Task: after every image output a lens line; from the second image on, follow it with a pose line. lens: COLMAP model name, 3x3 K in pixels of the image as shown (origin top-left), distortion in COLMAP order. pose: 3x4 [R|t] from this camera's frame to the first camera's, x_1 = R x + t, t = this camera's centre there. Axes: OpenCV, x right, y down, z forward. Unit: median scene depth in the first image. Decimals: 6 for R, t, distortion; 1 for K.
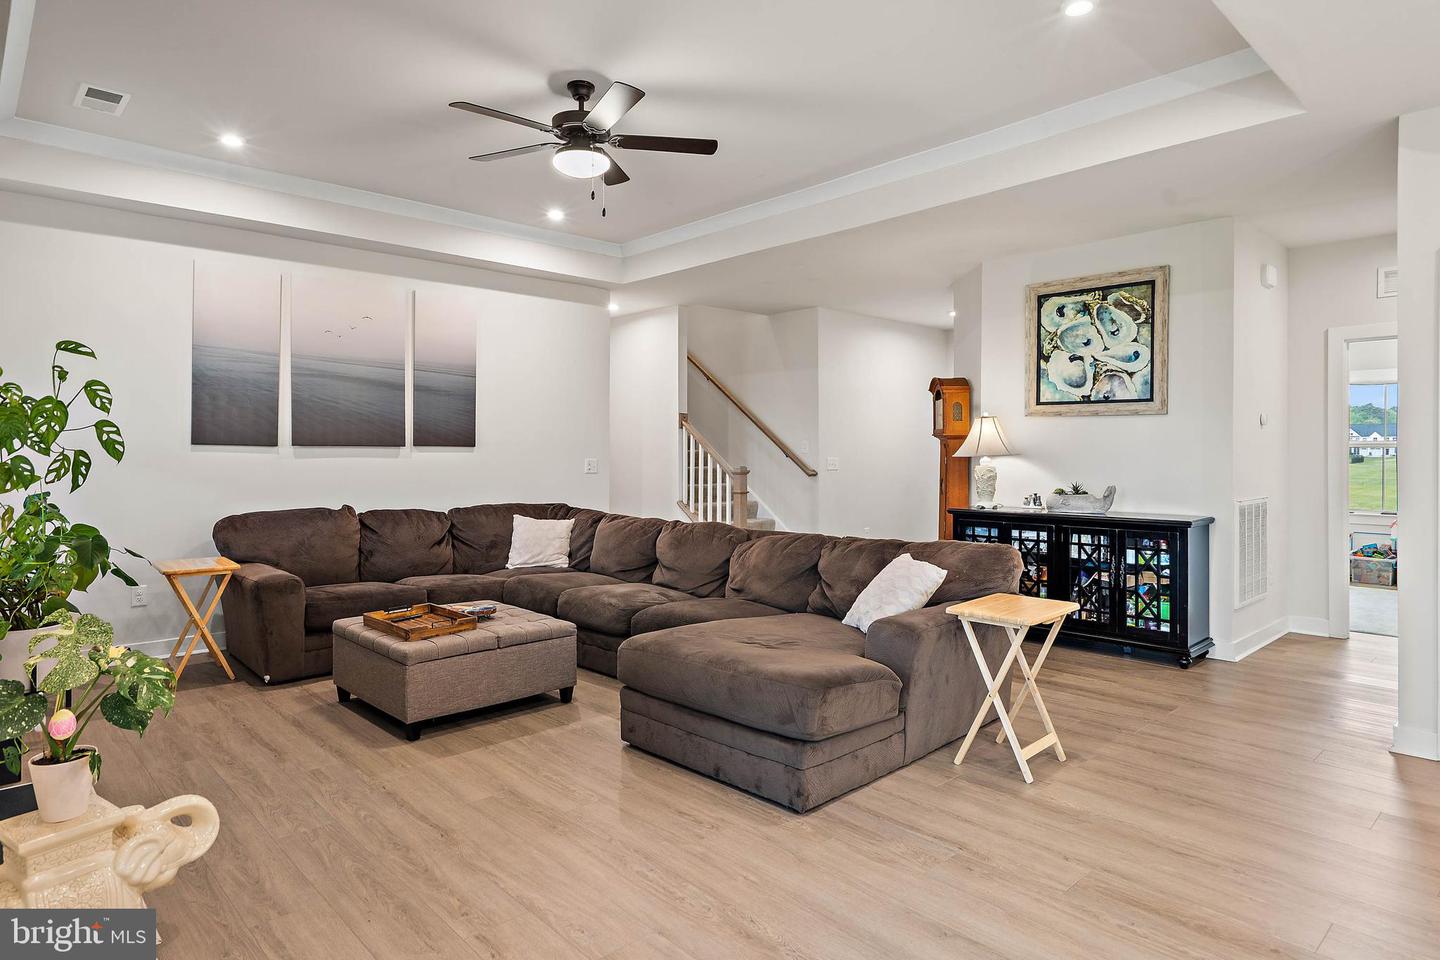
lens RADIAL K [[827.9, 0, 719.0], [0, 827.9, 451.0], [0, 0, 1]] dist [0.000908, -0.000488]
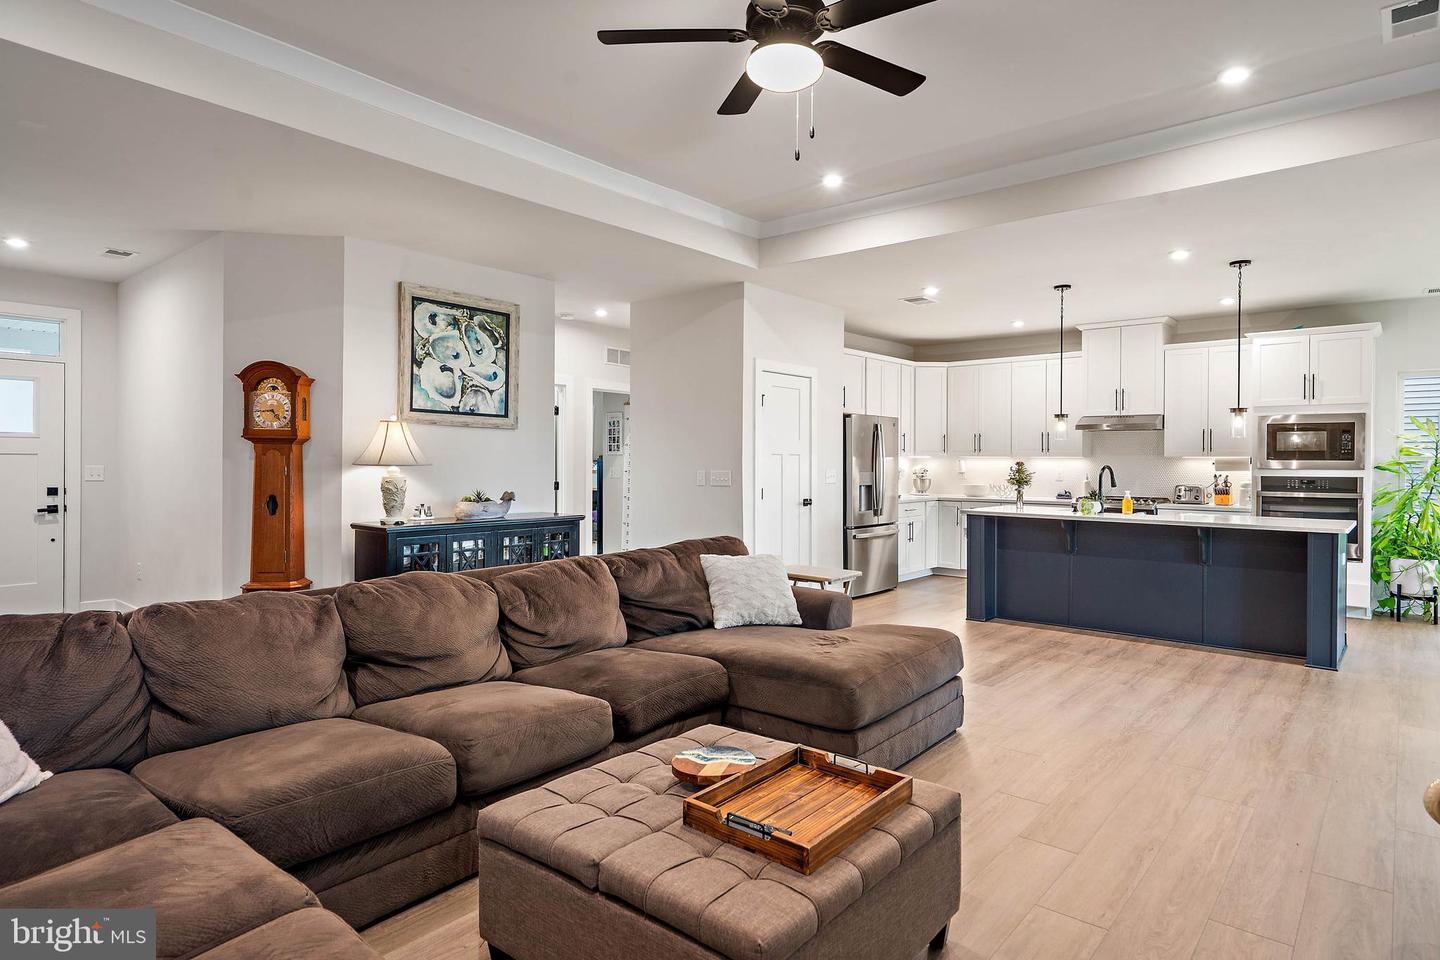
lens RADIAL K [[802.2, 0, 721.7], [0, 802.2, 459.8], [0, 0, 1]] dist [0.002056, 0.000792]
pose [[-0.118218, 0.001194, 0.992987, -0.603801], [-0.008211, 0.999964, -0.002180, -0.000791], [-0.992954, -0.008411, -0.118203, 0.796688]]
